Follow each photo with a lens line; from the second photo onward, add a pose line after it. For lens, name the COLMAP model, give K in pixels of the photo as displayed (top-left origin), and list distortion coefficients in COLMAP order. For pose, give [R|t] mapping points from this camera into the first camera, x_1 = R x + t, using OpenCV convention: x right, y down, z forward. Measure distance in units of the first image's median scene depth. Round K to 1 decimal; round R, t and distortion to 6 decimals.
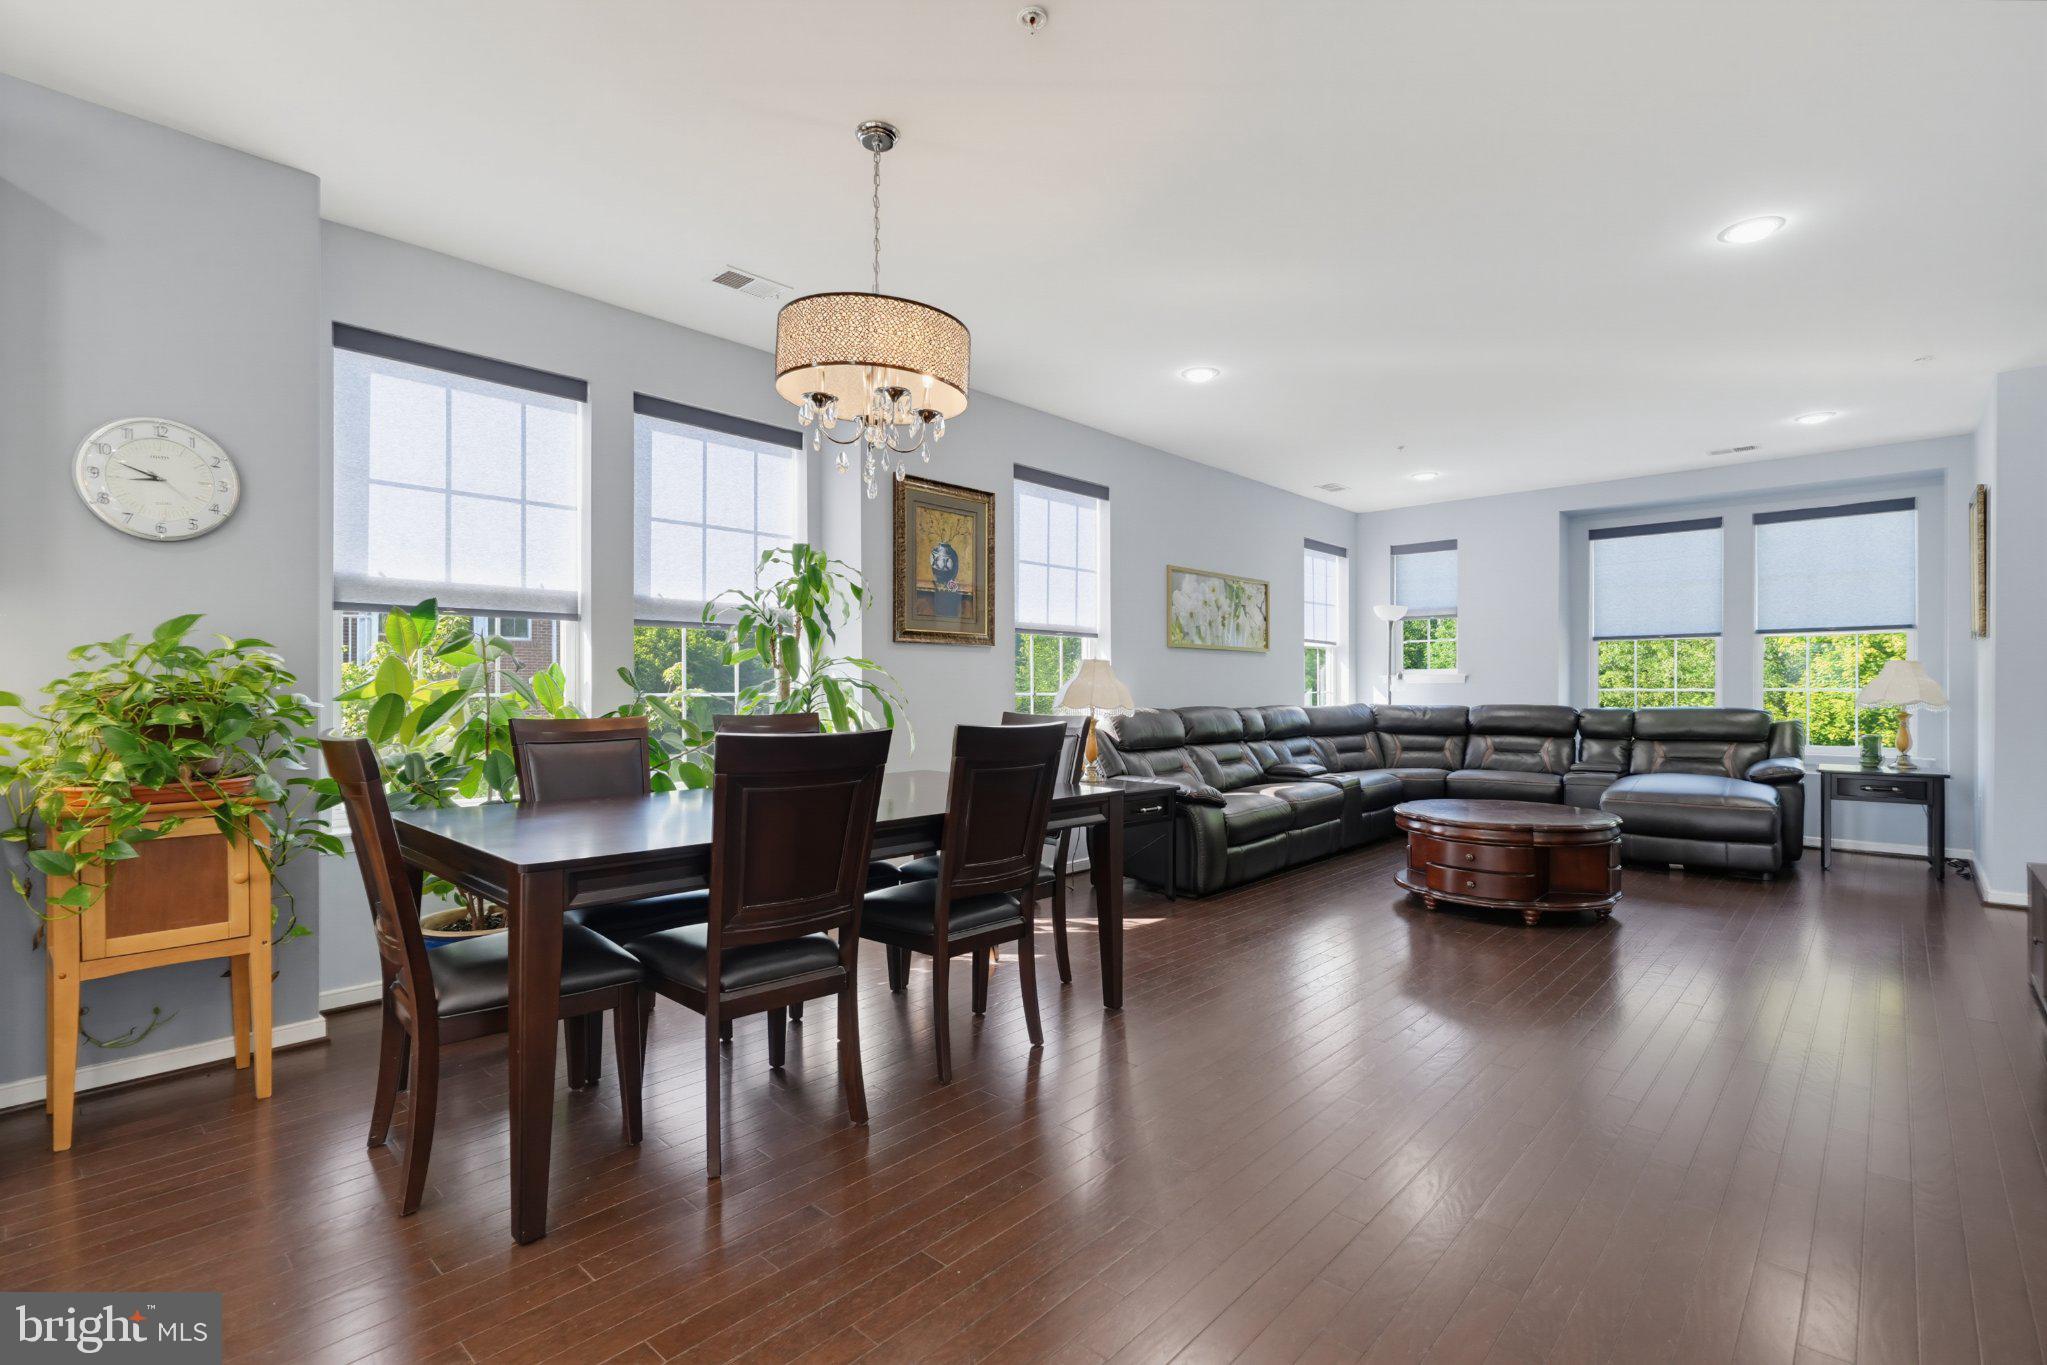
lens RADIAL K [[961.8, 0, 1022.9], [0, 961.8, 689.1], [0, 0, 1]] dist [0.008678, -0.003064]
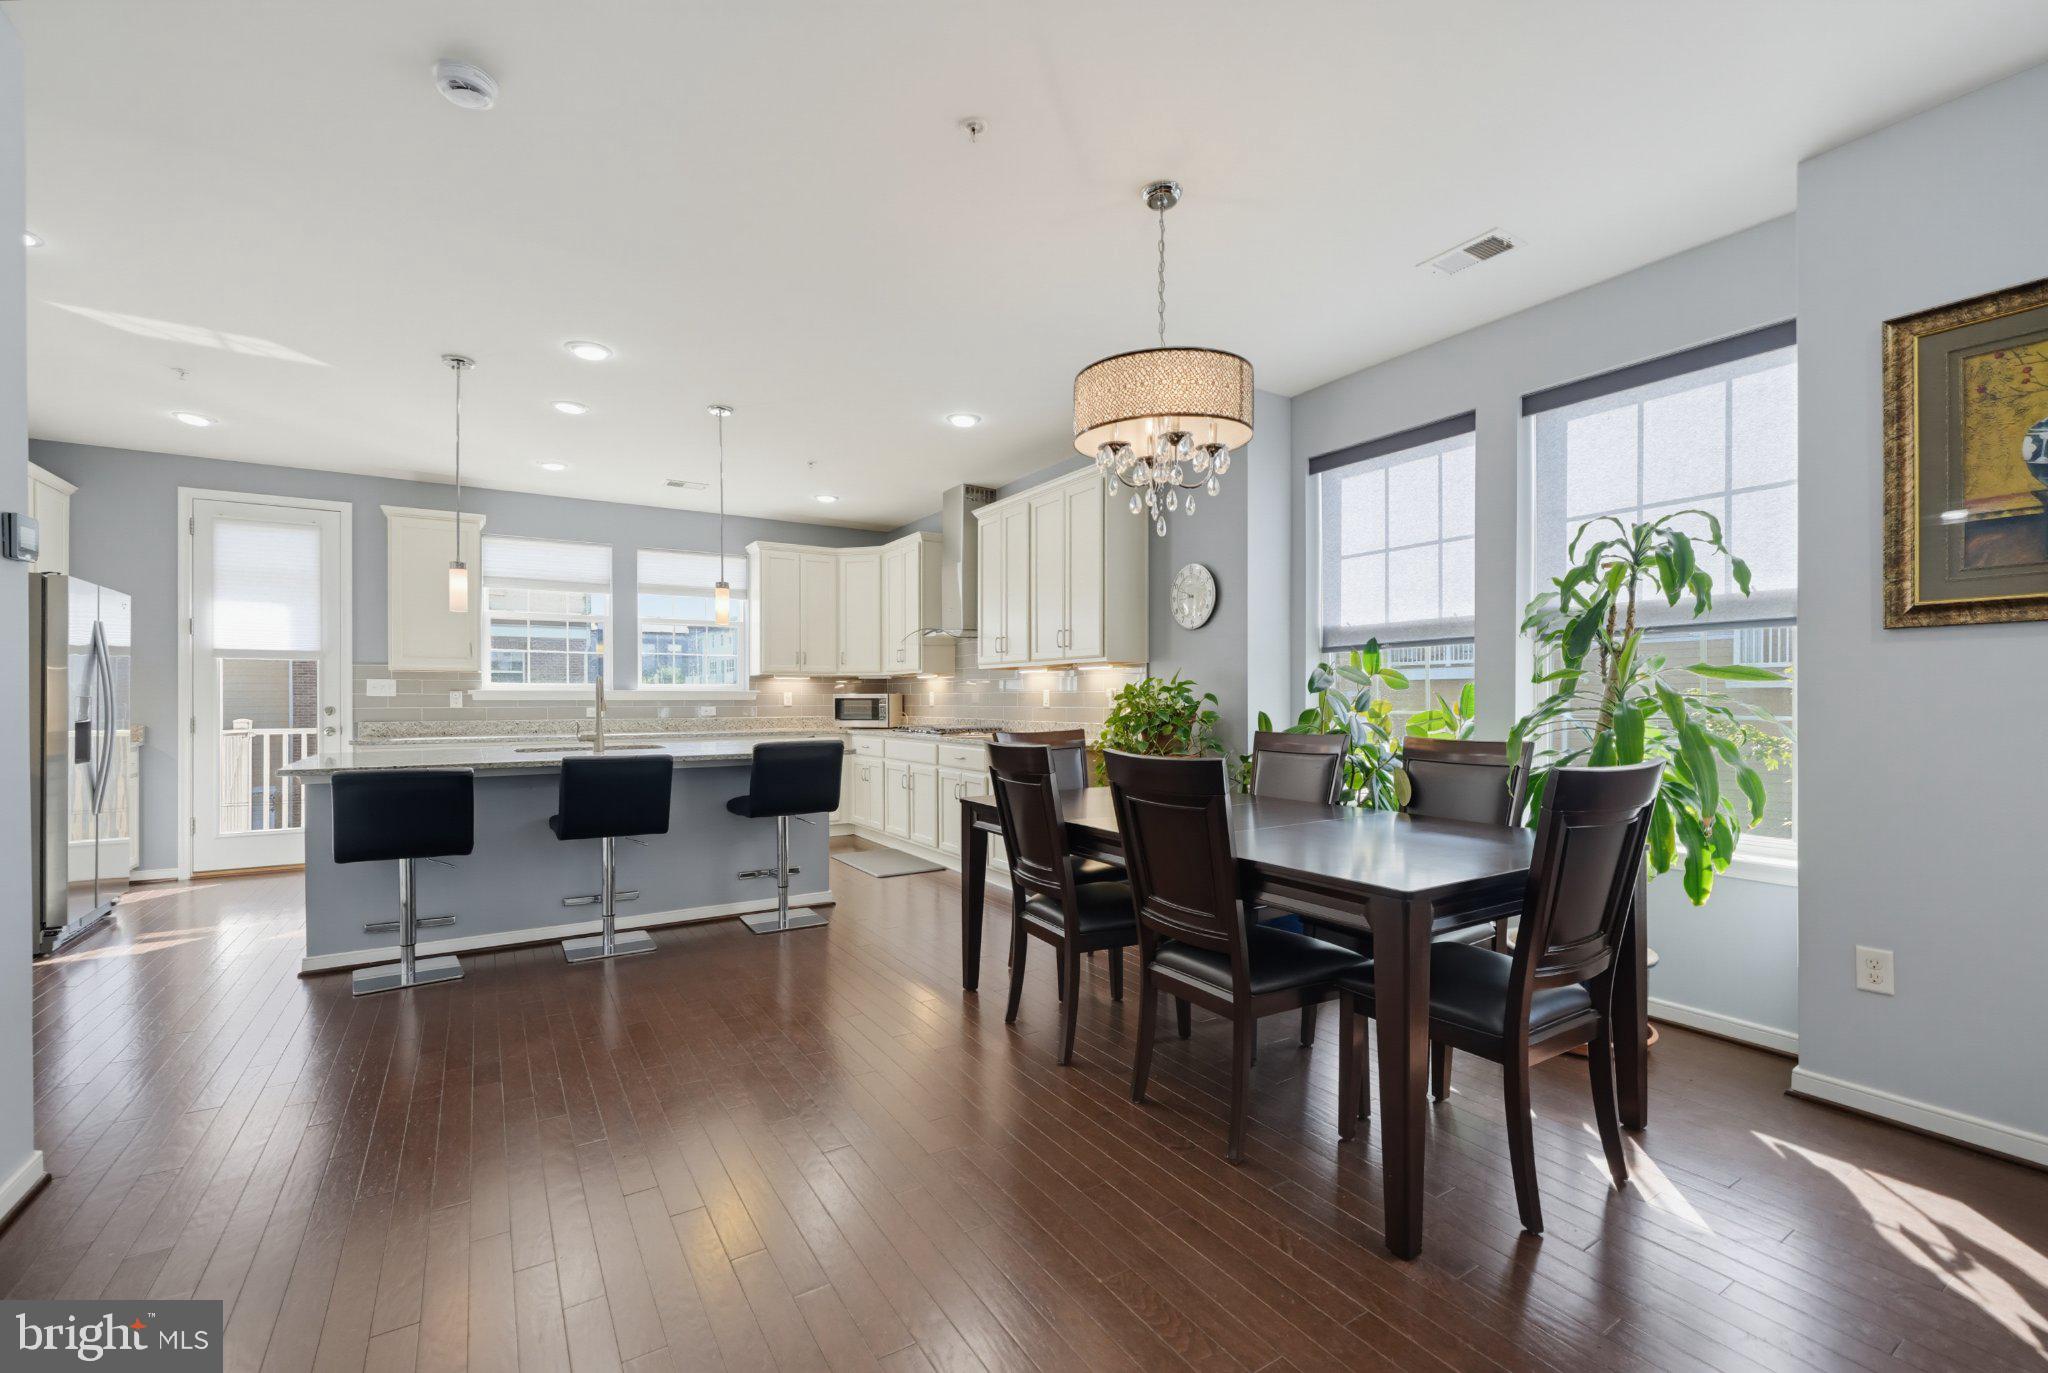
lens RADIAL K [[859.0, 0, 1012.6], [0, 859.0, 703.7], [0, 0, 1]] dist [0.001782, -0.001161]
pose [[-0.276465, 0.005903, -0.961006, 0.330645], [0.001939, 0.999983, 0.005585, -0.006223], [0.961022, -0.000320, -0.276472, 0.448779]]
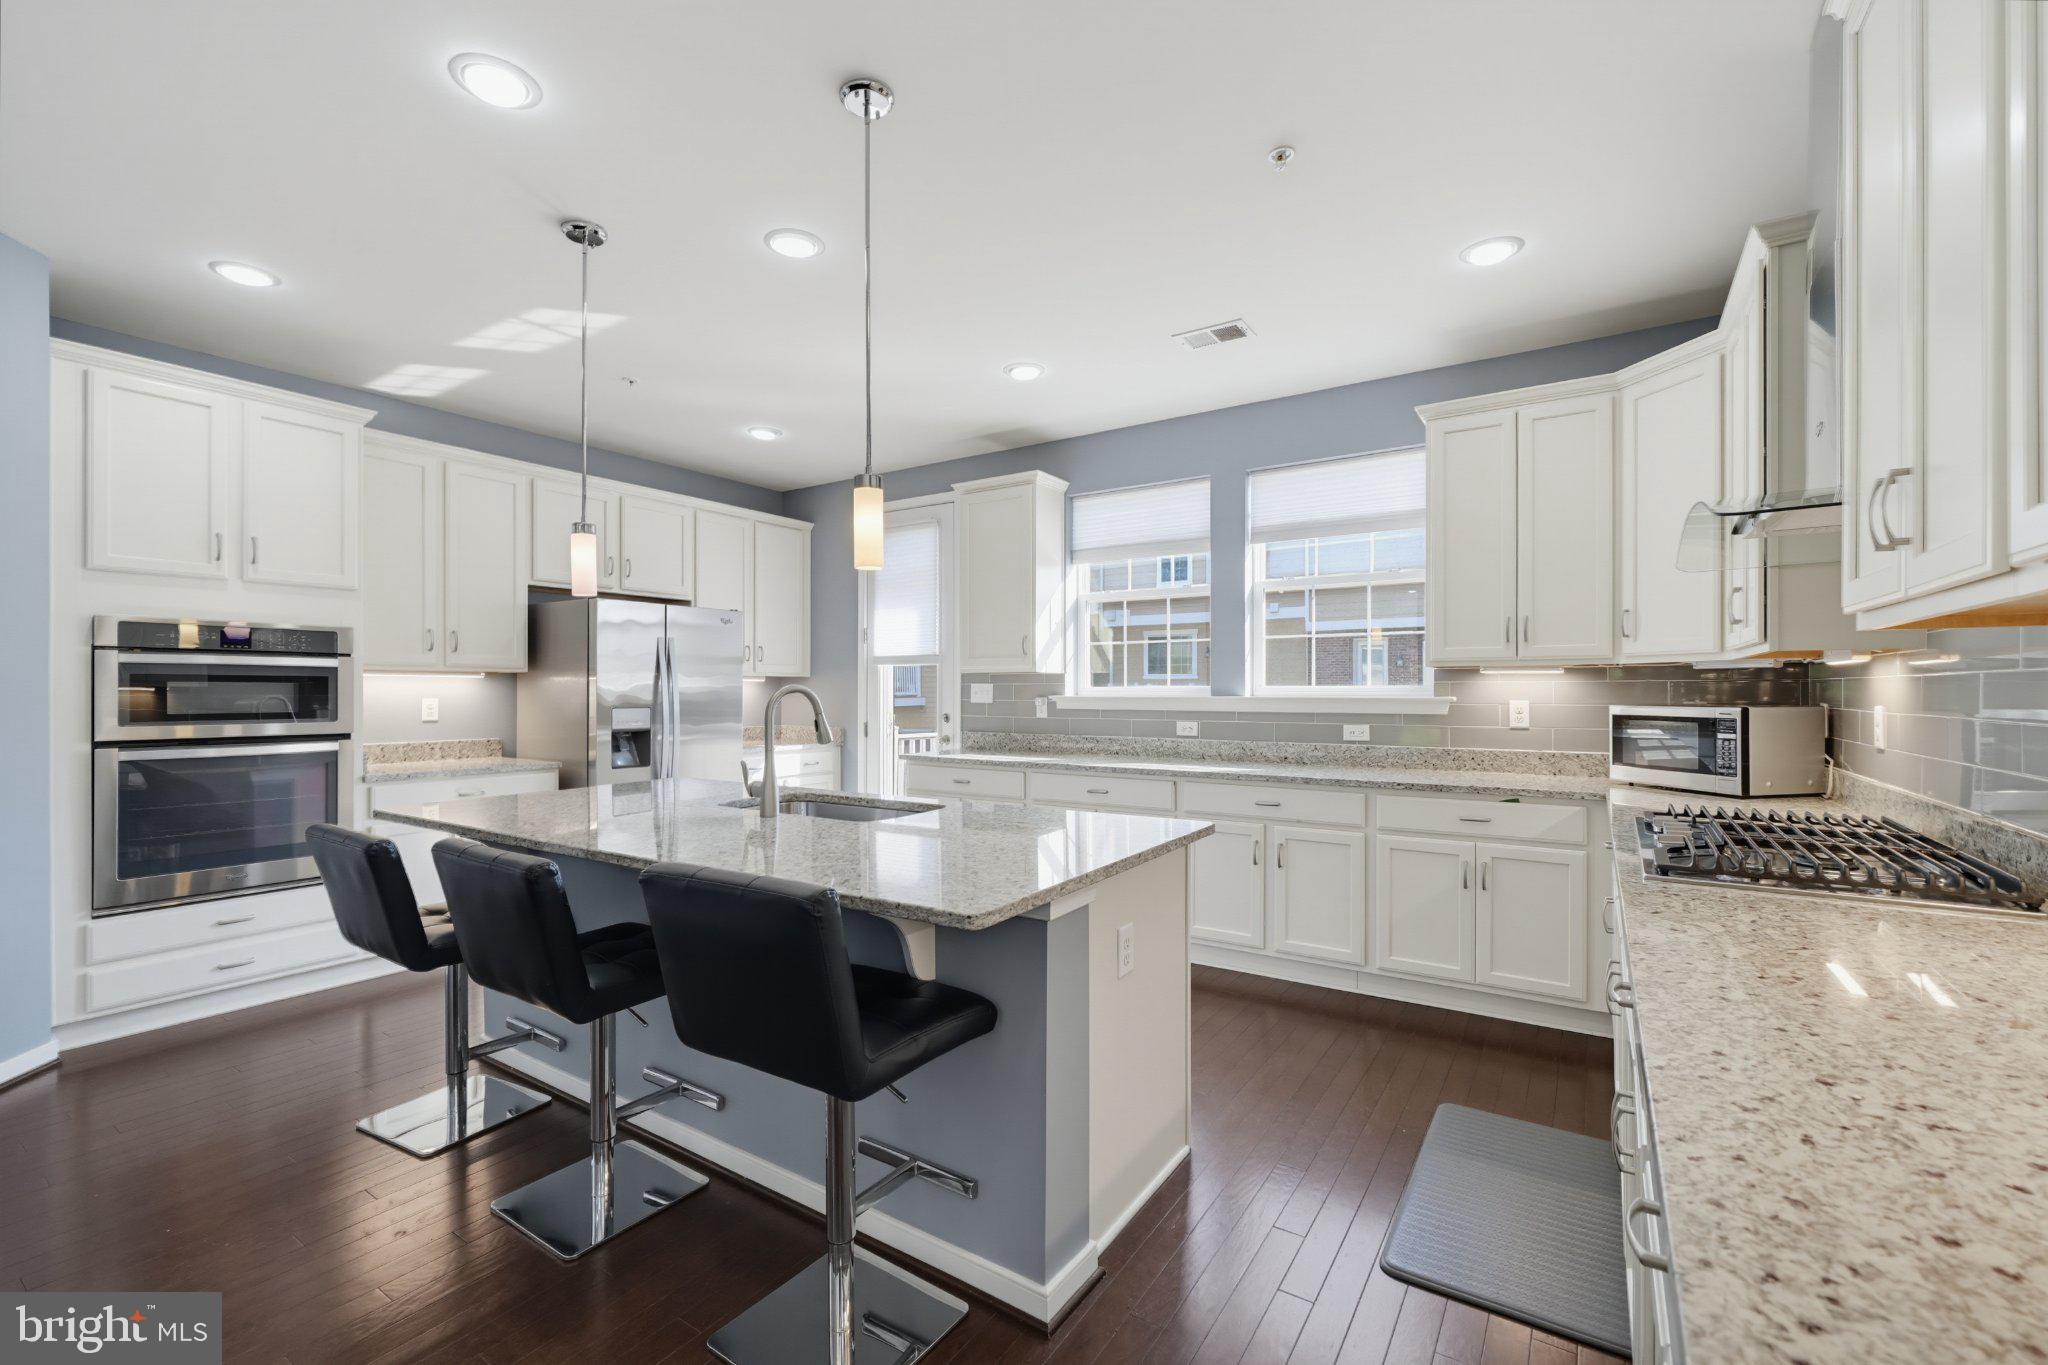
lens RADIAL K [[859.0, 0, 1028.5], [0, 859.0, 689.3], [0, 0, 1]] dist [0.001782, -0.001161]
pose [[-0.988526, 0.000403, -0.151053, -0.260835], [0.000586, 0.999999, -0.001166, -0.021681], [0.151053, -0.001241, -0.988525, 0.356764]]
